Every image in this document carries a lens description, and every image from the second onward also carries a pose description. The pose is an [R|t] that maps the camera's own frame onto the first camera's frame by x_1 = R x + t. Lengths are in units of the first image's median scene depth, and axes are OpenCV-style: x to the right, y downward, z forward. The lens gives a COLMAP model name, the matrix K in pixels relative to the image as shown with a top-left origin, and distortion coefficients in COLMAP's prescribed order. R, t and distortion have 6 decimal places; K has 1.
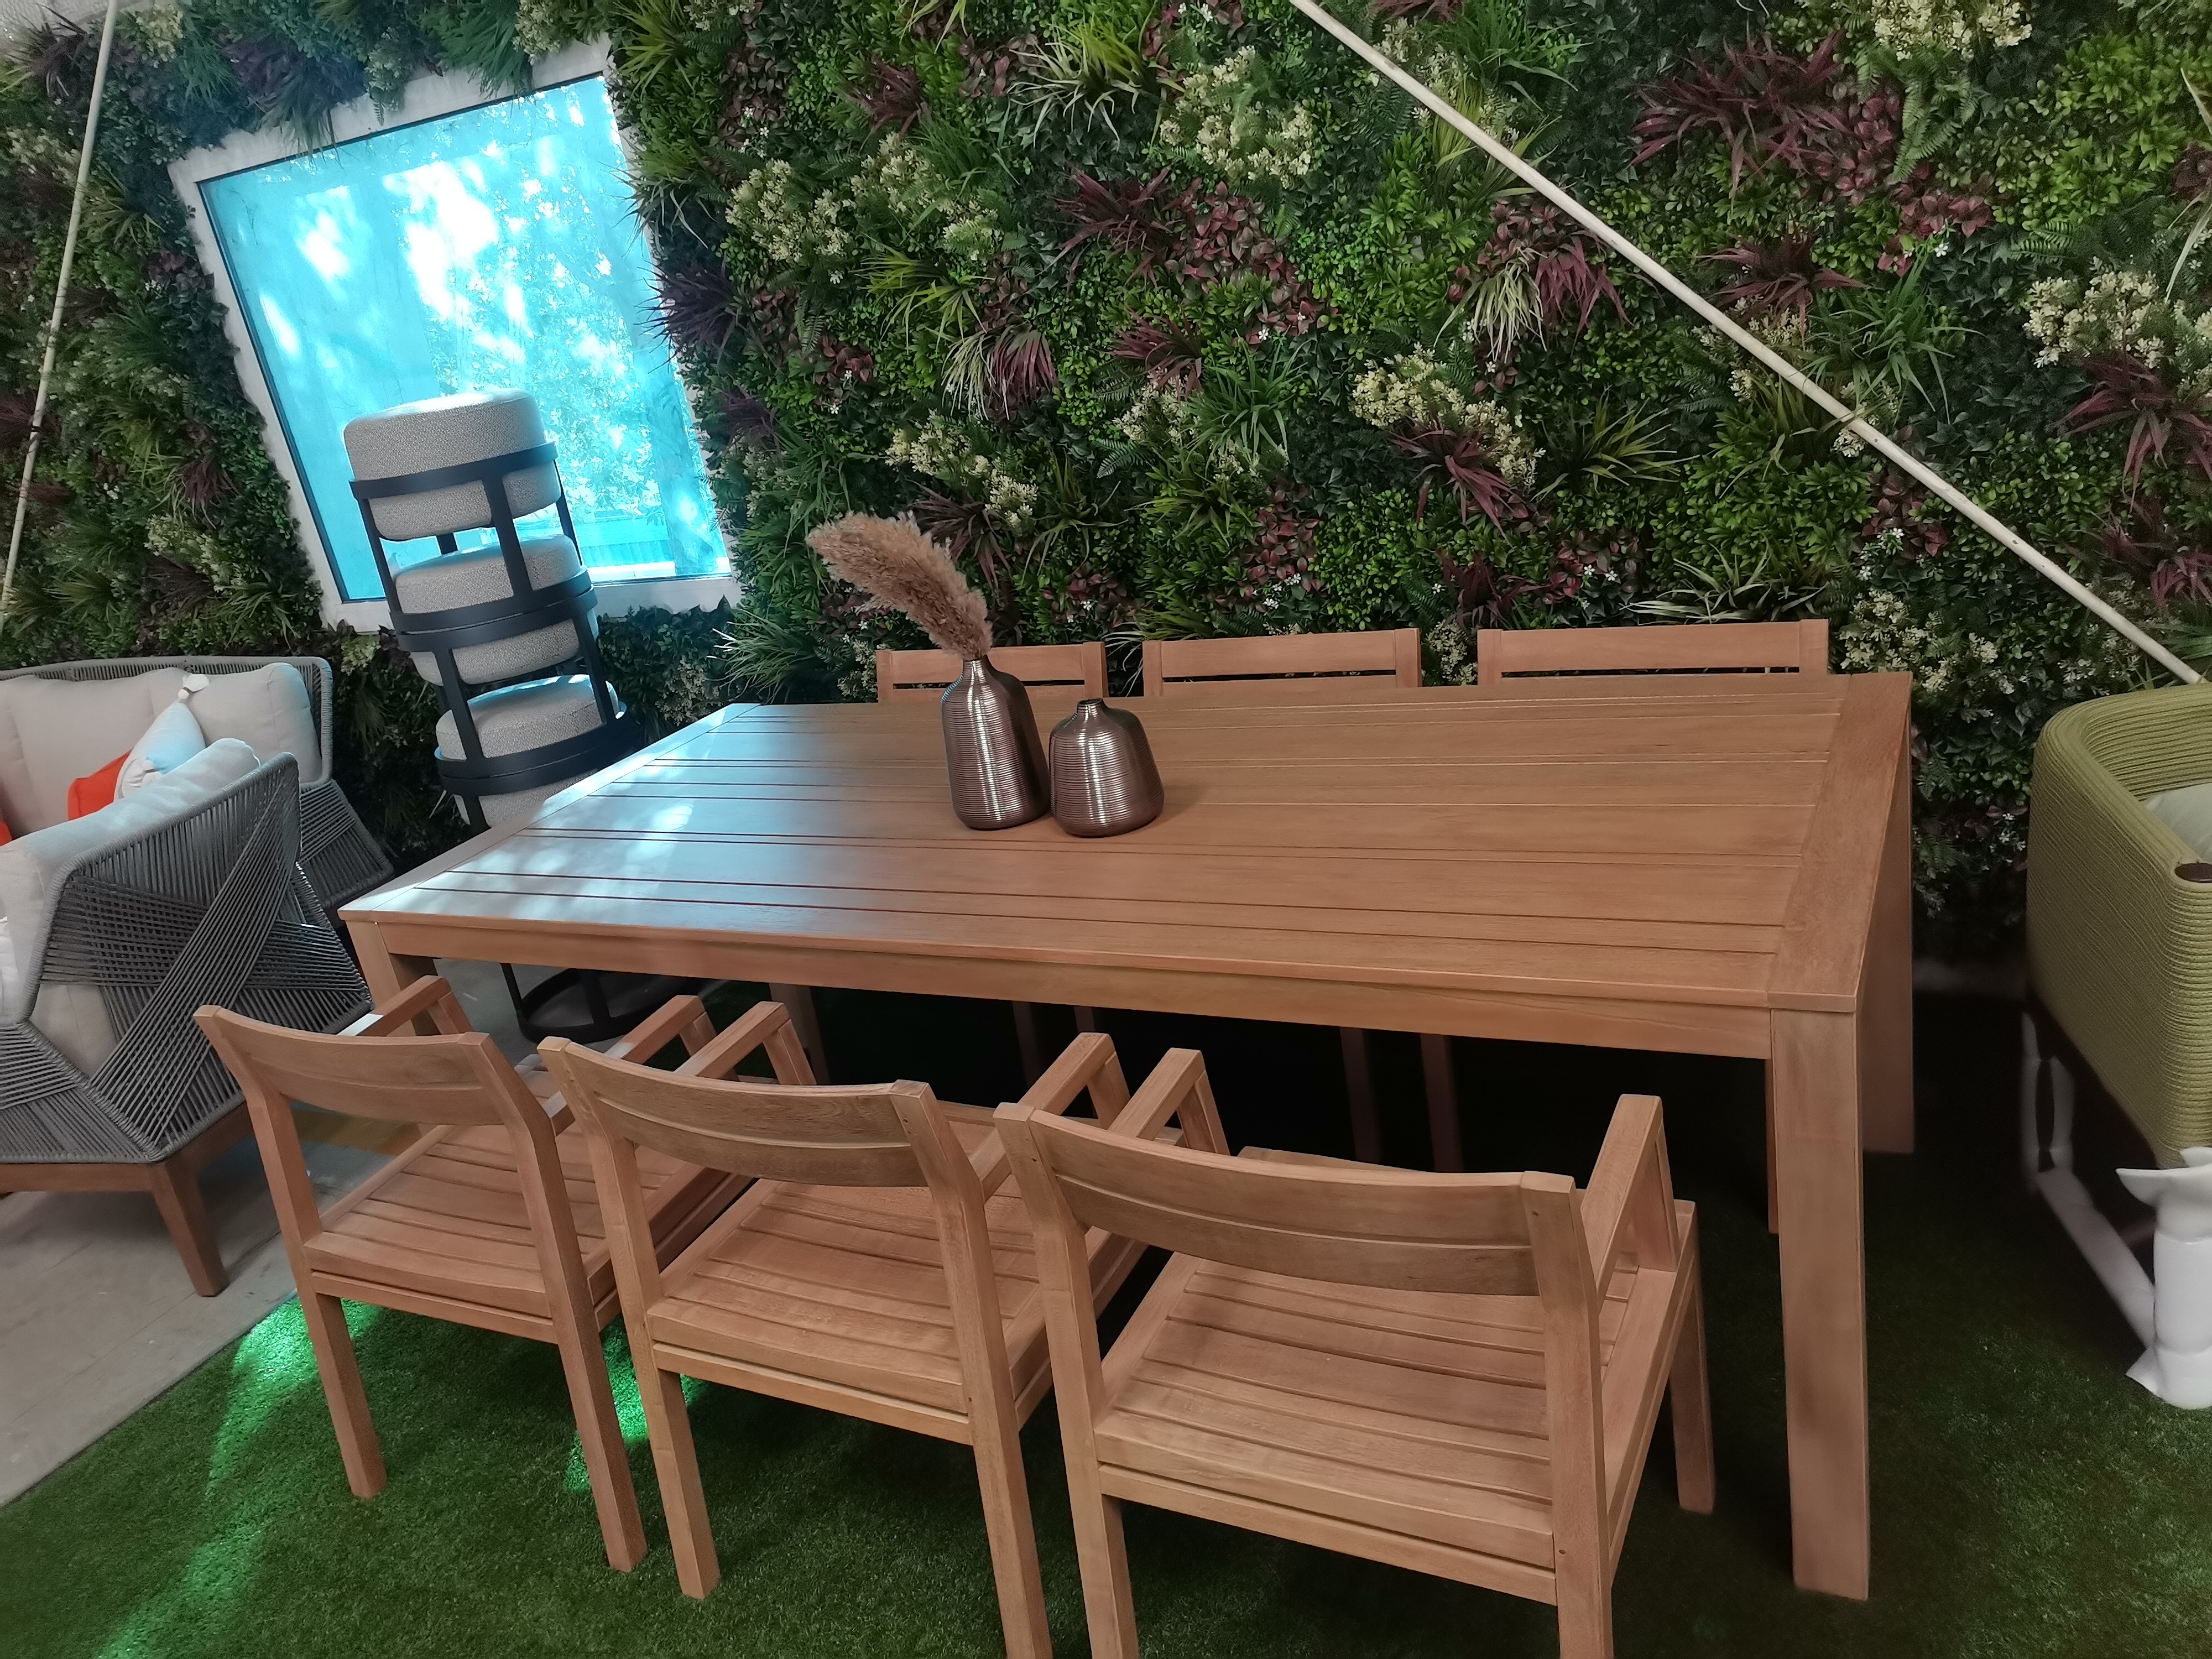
lens RADIAL K [[1656.4, 0, 1098.2], [0, 1656.4, 833.2], [0, 0, 1]] dist [-0.005344, 0.015152]
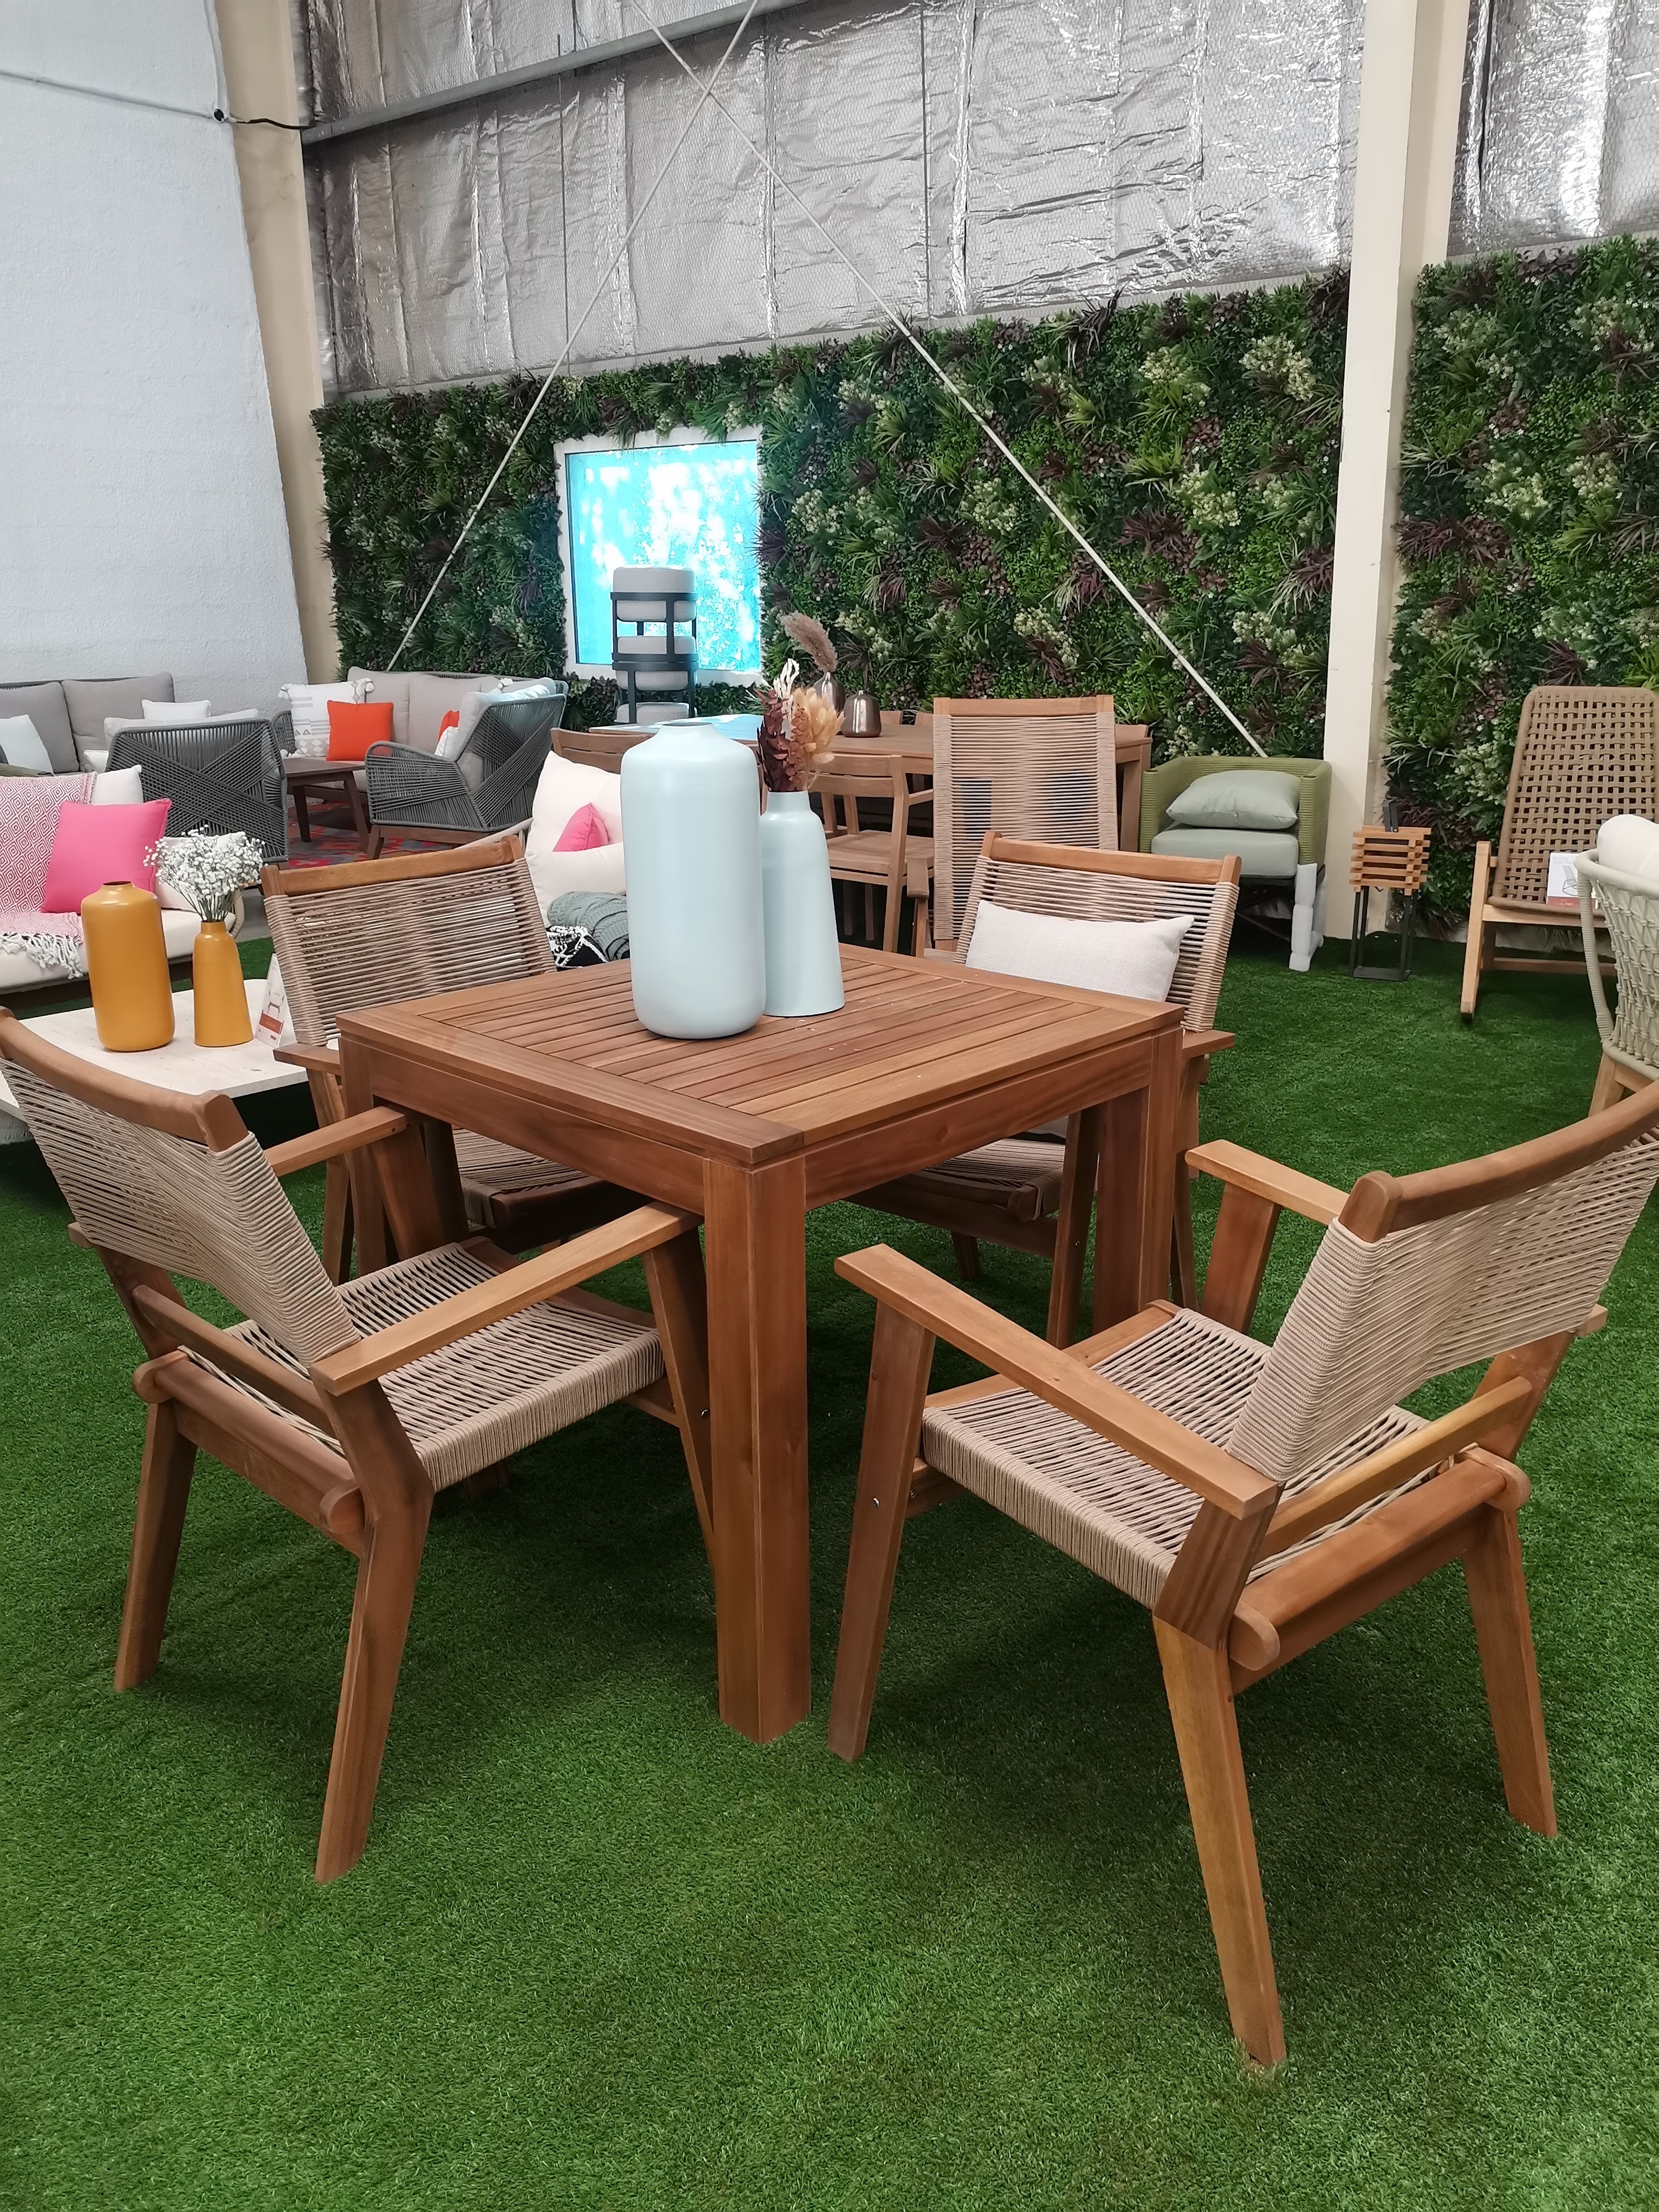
lens RADIAL K [[1656.4, 0, 832.5], [0, 1656.4, 1097.6], [0, 0, 1]] dist [-0.005344, 0.015152]
pose [[0.961257, 0.225535, -0.158492, 0.386156], [-0.231464, 0.972643, -0.019754, 0.465915], [0.149701, 0.055674, 0.987163, -1.246242]]
